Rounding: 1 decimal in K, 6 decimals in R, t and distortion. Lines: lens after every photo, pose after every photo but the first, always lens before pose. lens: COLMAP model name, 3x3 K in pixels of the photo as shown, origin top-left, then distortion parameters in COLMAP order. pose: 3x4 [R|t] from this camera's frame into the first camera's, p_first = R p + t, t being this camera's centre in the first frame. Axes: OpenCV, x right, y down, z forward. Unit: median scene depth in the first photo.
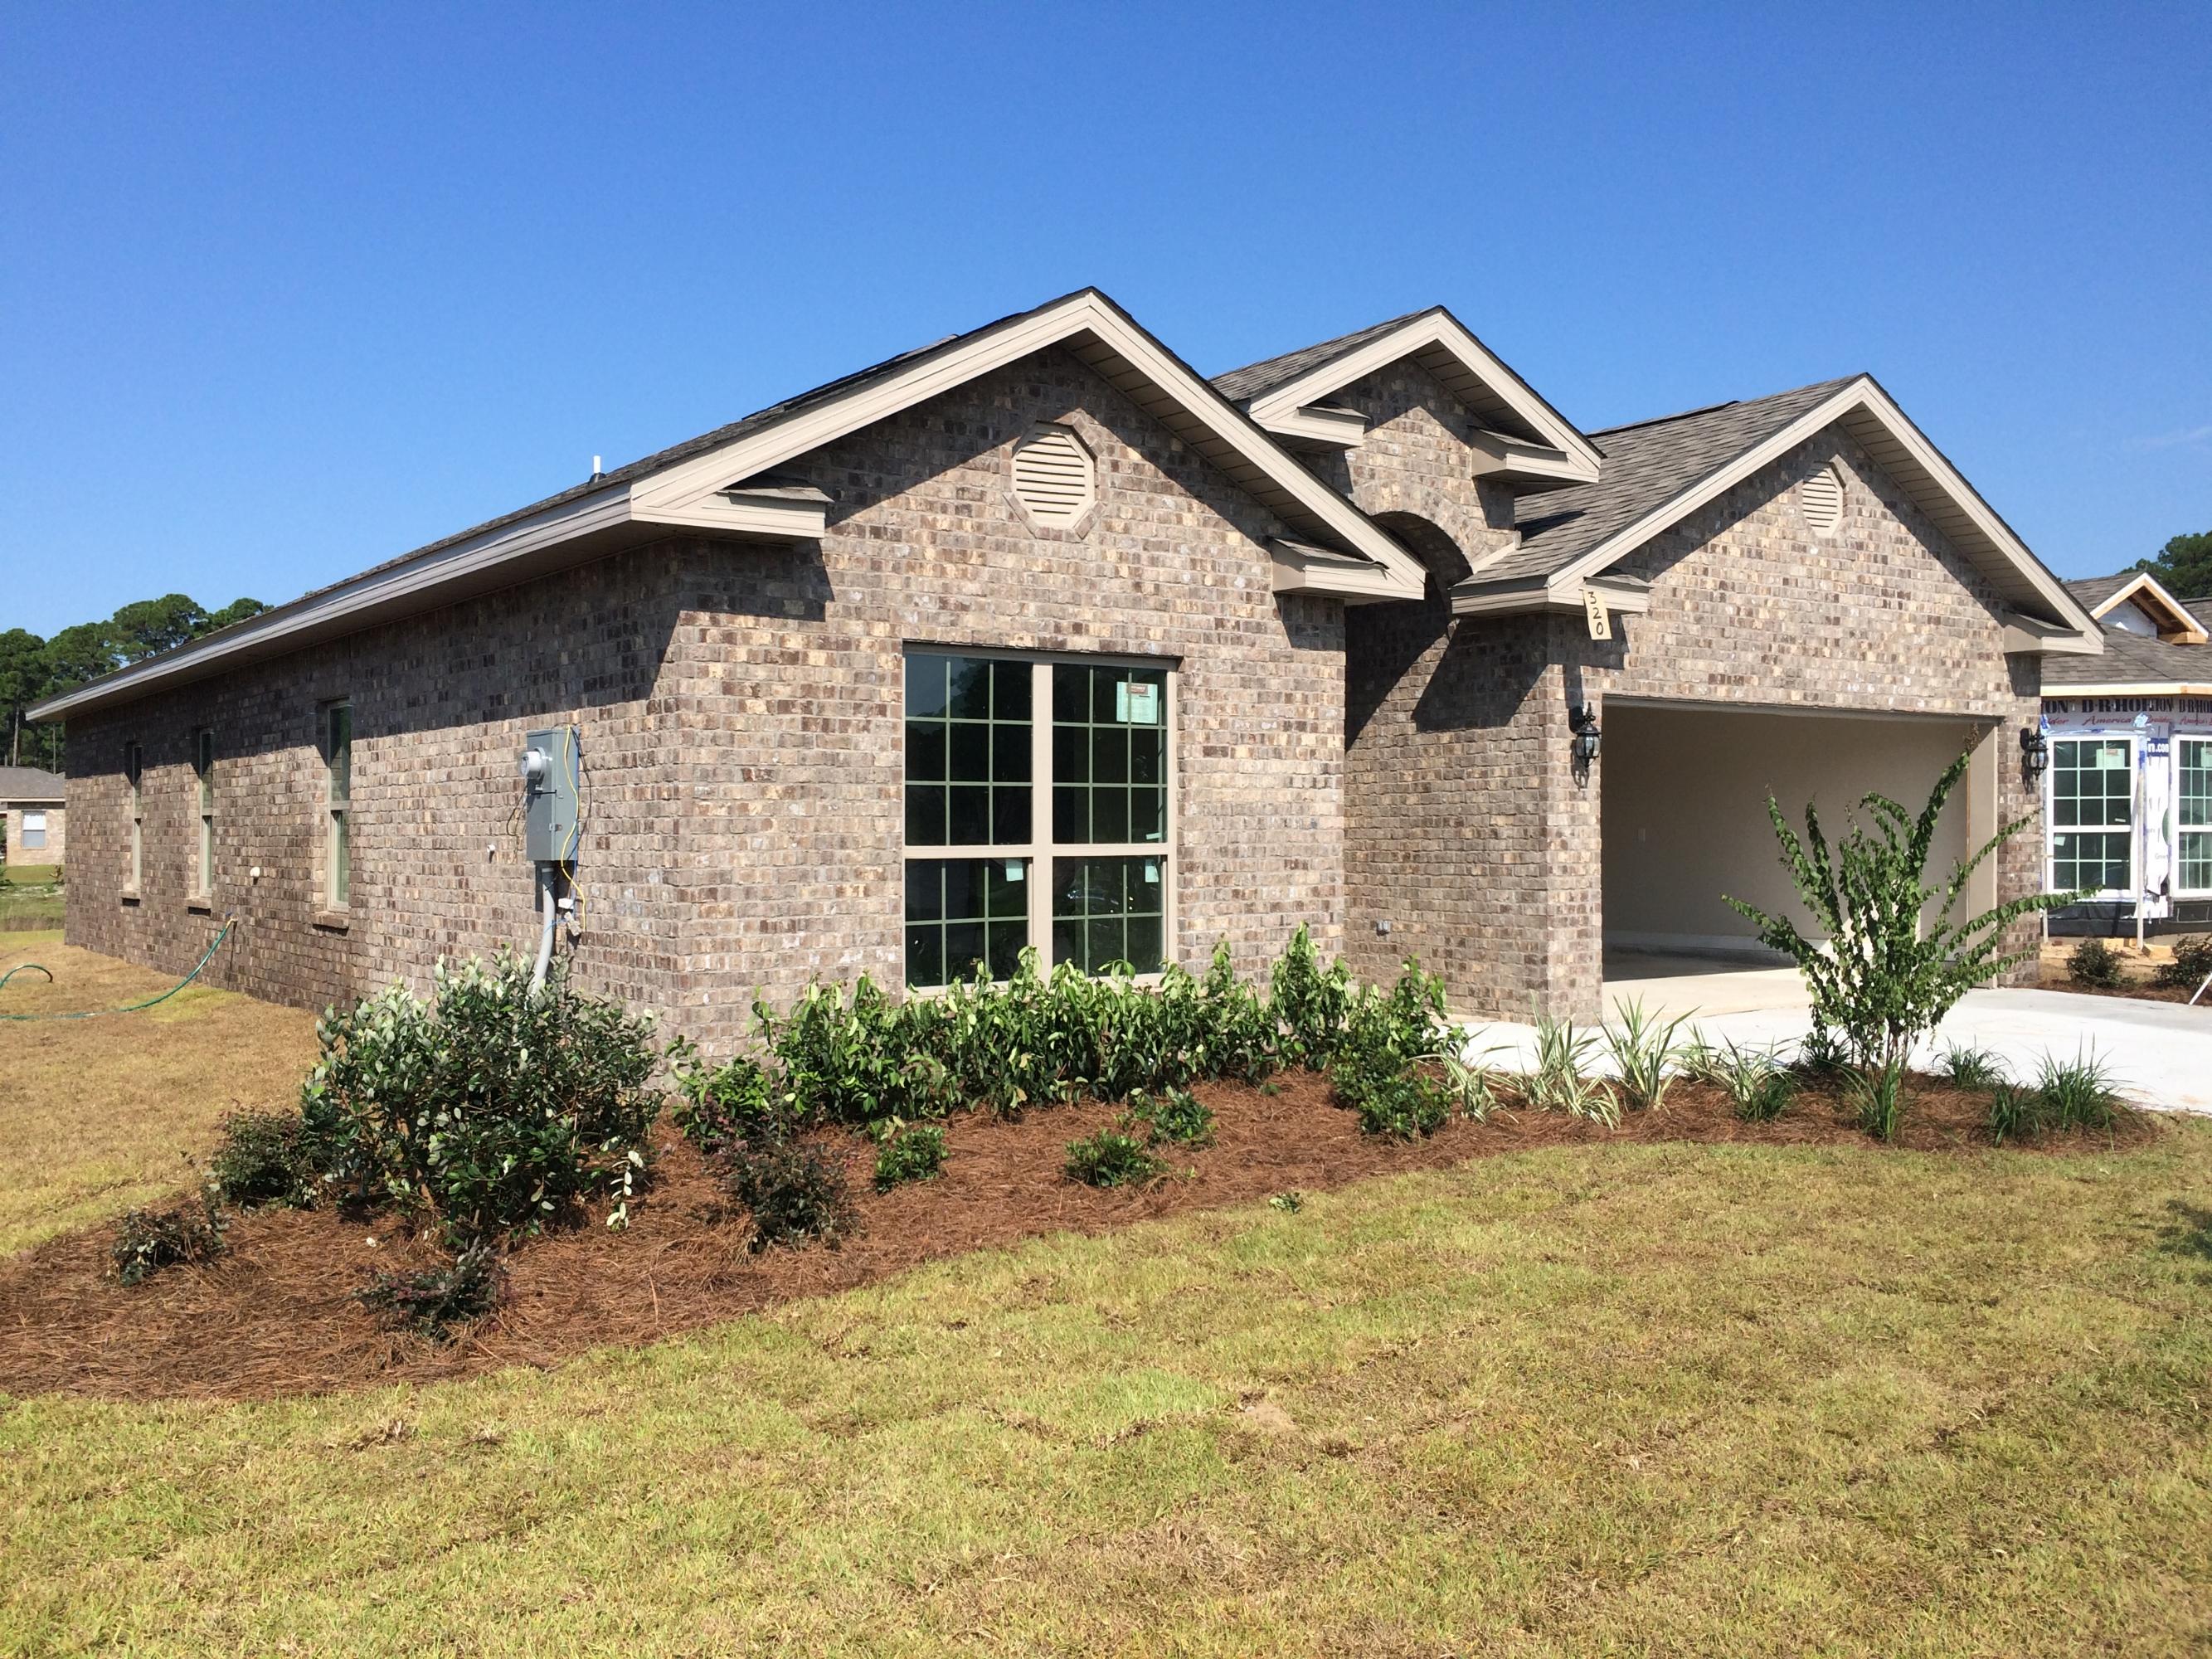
lens RADIAL K [[1887.8, 0, 1106.0], [0, 1887.8, 829.5], [0, 0, 1]] dist [0.095820, -0.116240]
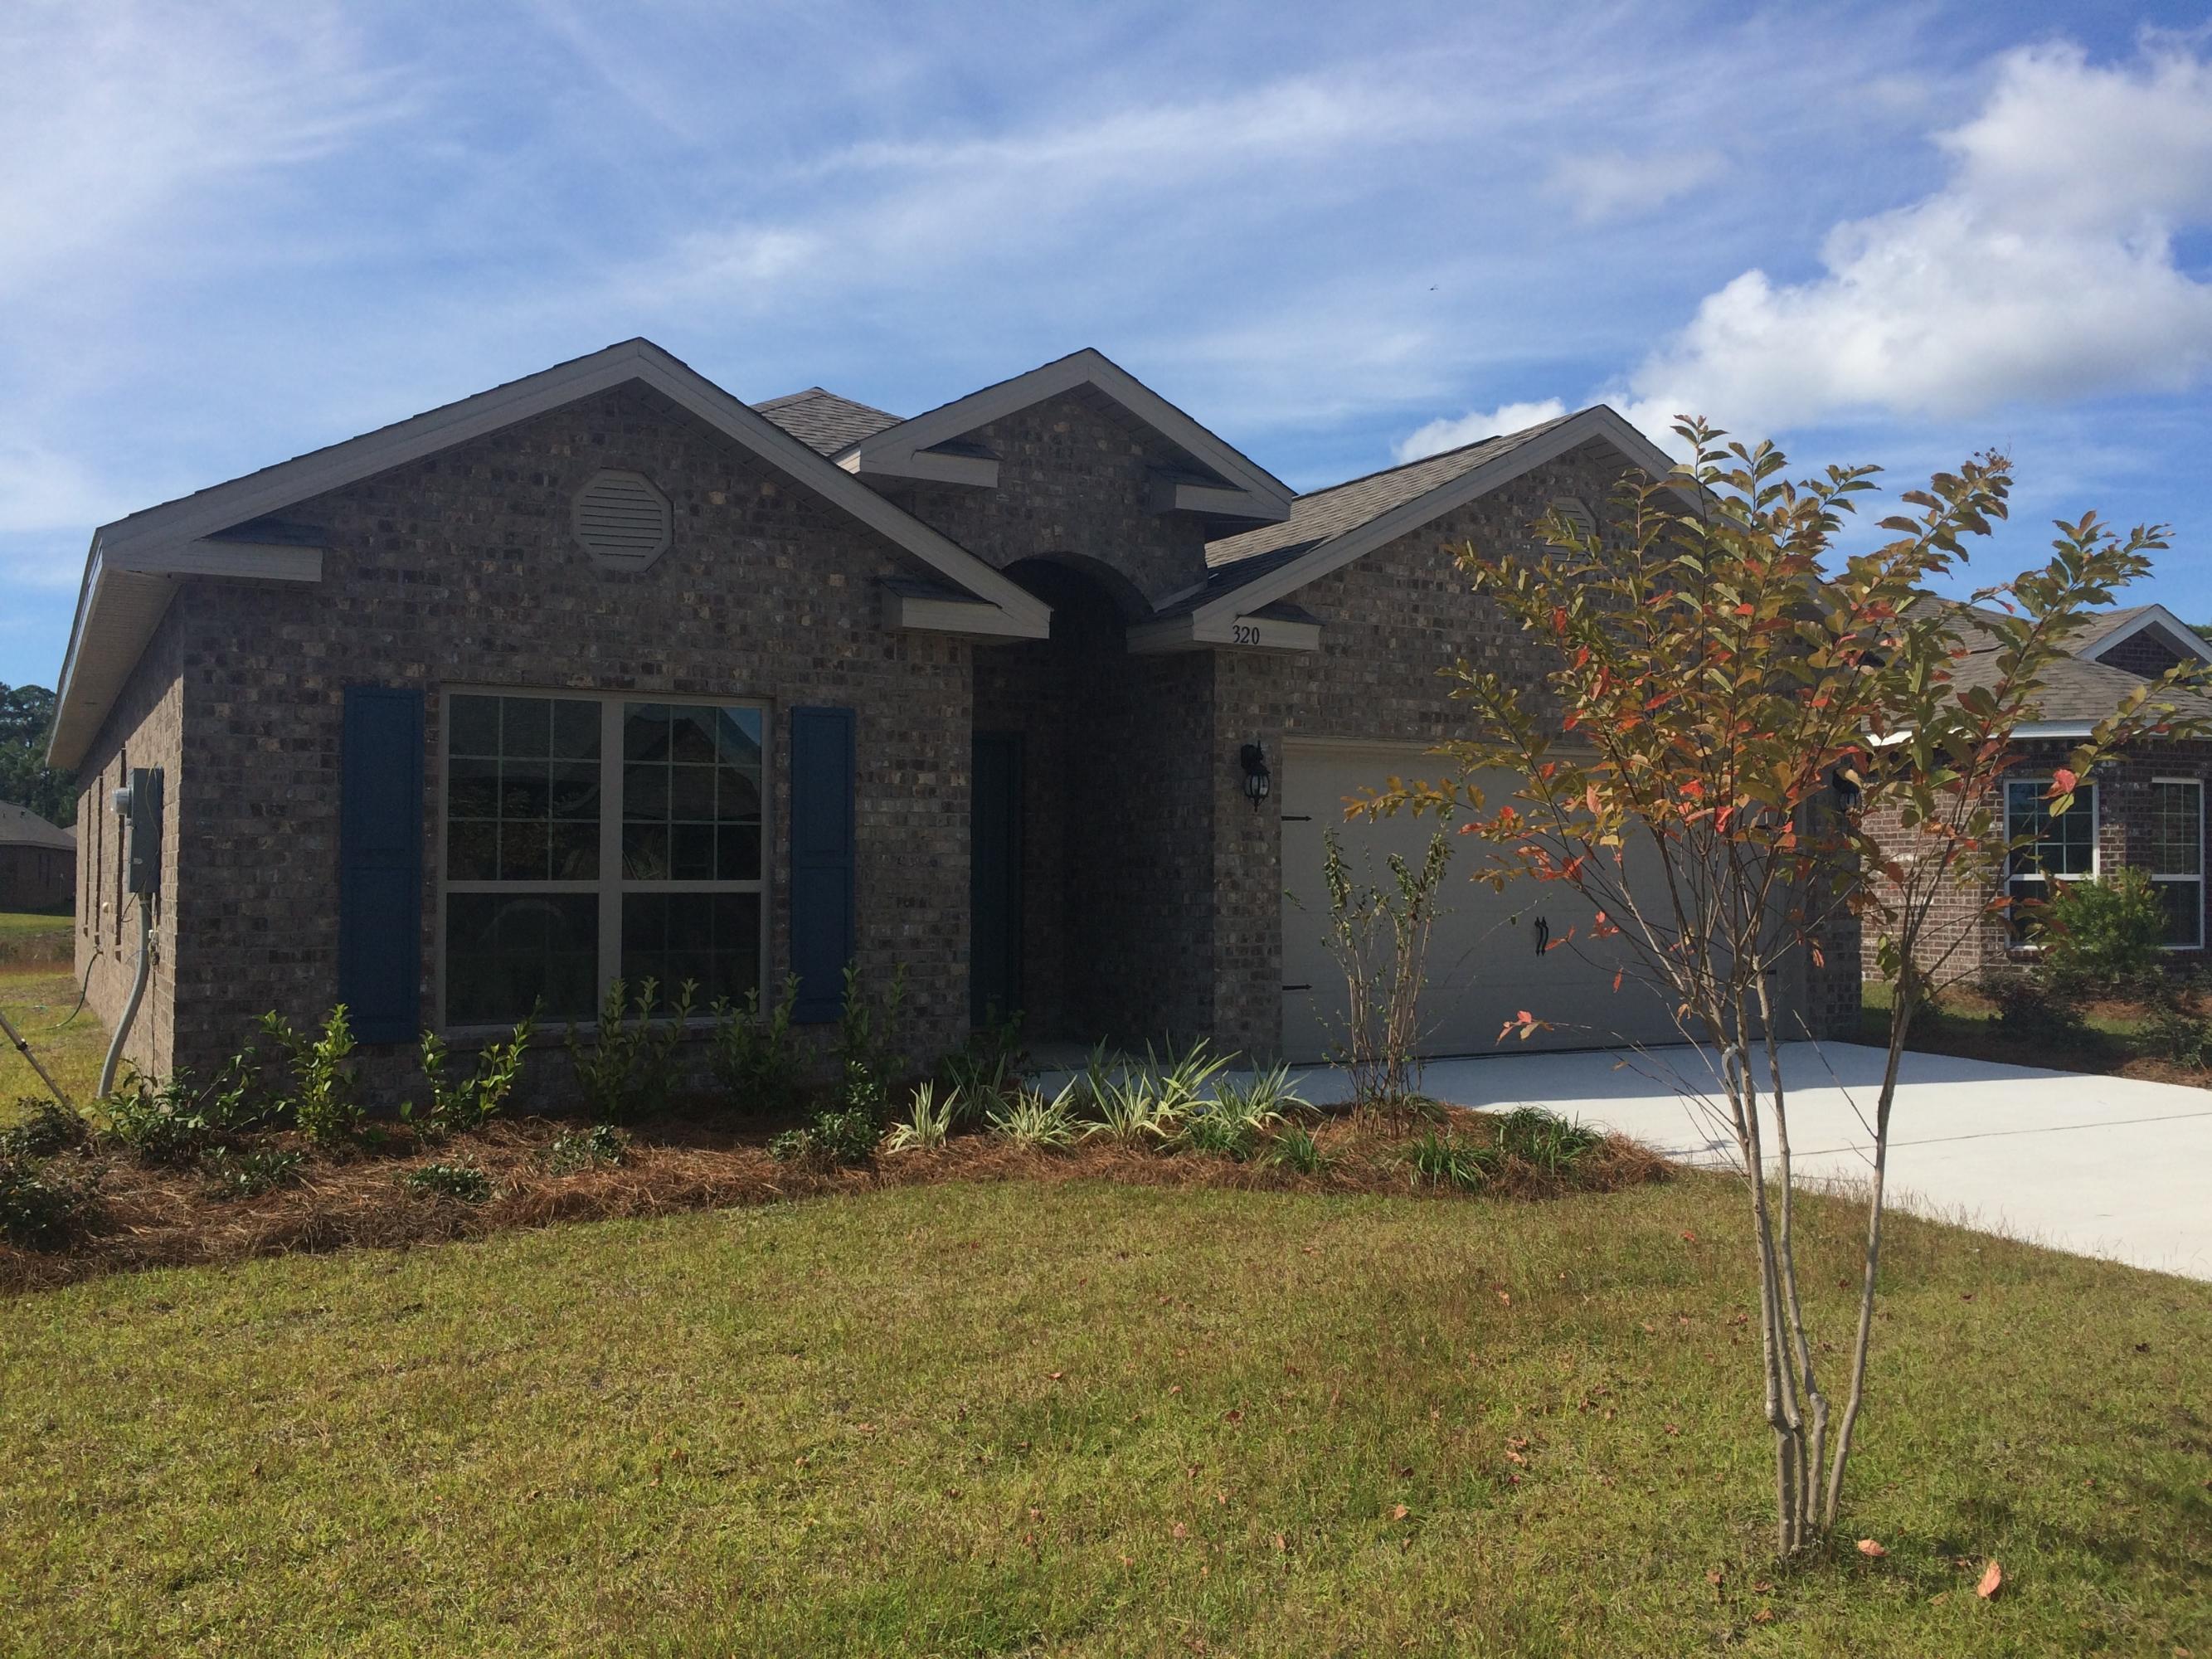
lens RADIAL K [[1887.8, 0, 1106.0], [0, 1887.8, 829.5], [0, 0, 1]] dist [0.095820, -0.116240]
pose [[0.991133, 0.001458, -0.132864, 0.352767], [-0.005016, 0.999638, -0.026445, 0.006202], [0.132777, 0.026877, 0.990781, 0.018028]]
